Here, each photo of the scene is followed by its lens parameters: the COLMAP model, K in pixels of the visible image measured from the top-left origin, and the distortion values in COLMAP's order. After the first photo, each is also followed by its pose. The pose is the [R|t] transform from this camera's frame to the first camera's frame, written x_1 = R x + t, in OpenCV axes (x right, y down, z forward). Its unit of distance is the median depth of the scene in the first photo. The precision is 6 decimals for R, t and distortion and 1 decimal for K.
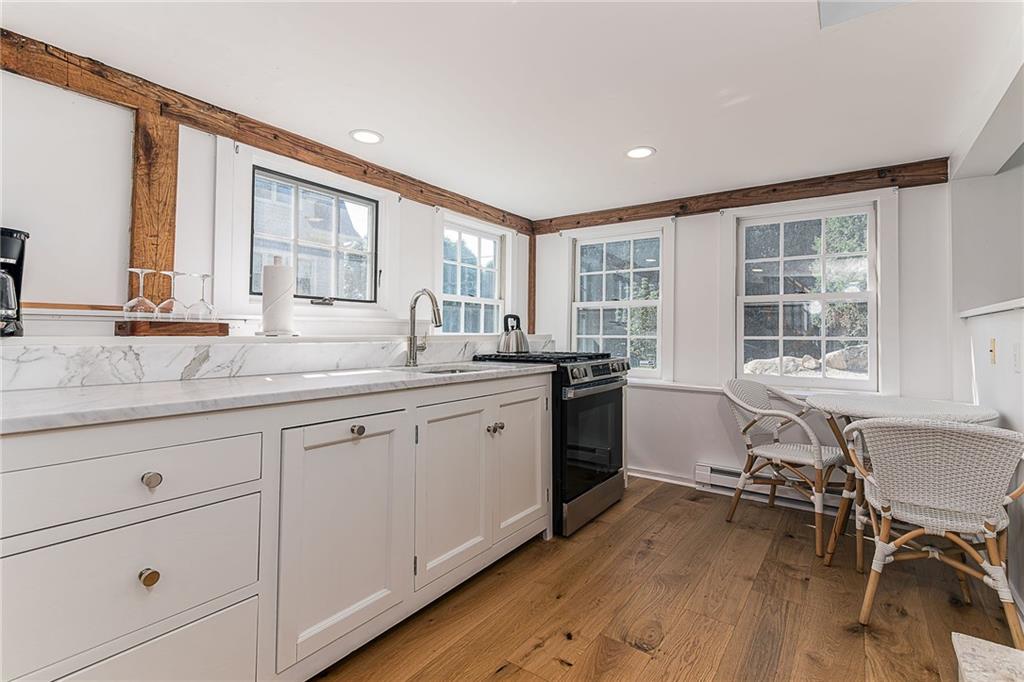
lens RADIAL K [[475.8, 0, 509.9], [0, 475.8, 332.2], [0, 0, 1]] dist [0.003208, -0.000429]
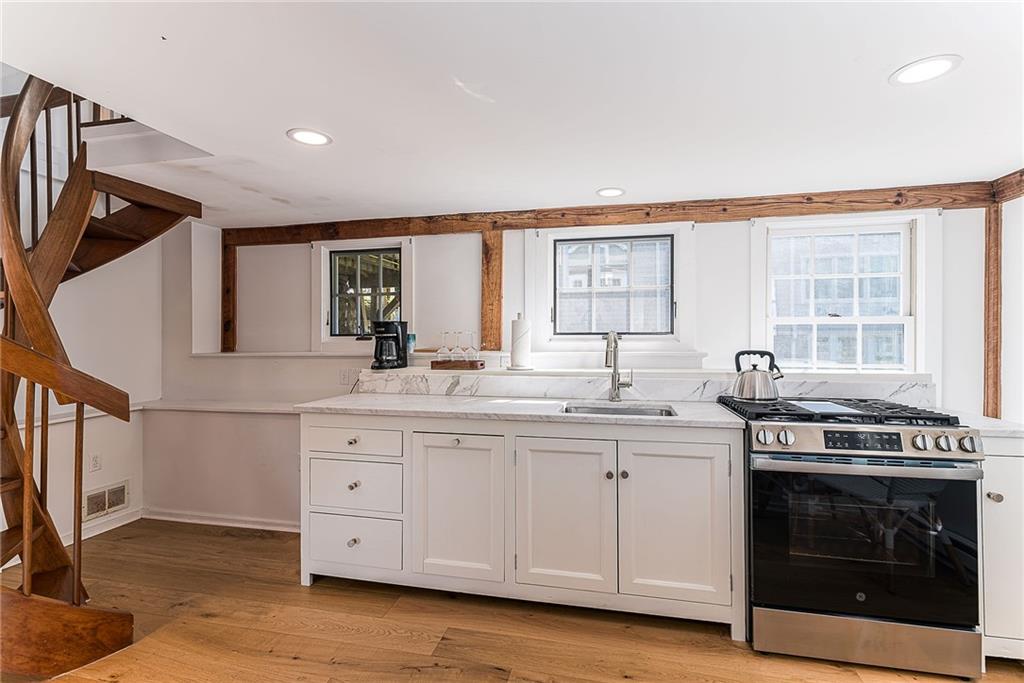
lens RADIAL K [[475.8, 0, 511.9], [0, 475.8, 341.7], [0, 0, 1]] dist [0.003208, -0.000429]
pose [[0.389851, 0.000132, -0.920878, 0.629804], [0.008498, 0.999957, 0.003741, -0.062502], [0.920839, -0.009284, 0.389833, 0.335952]]
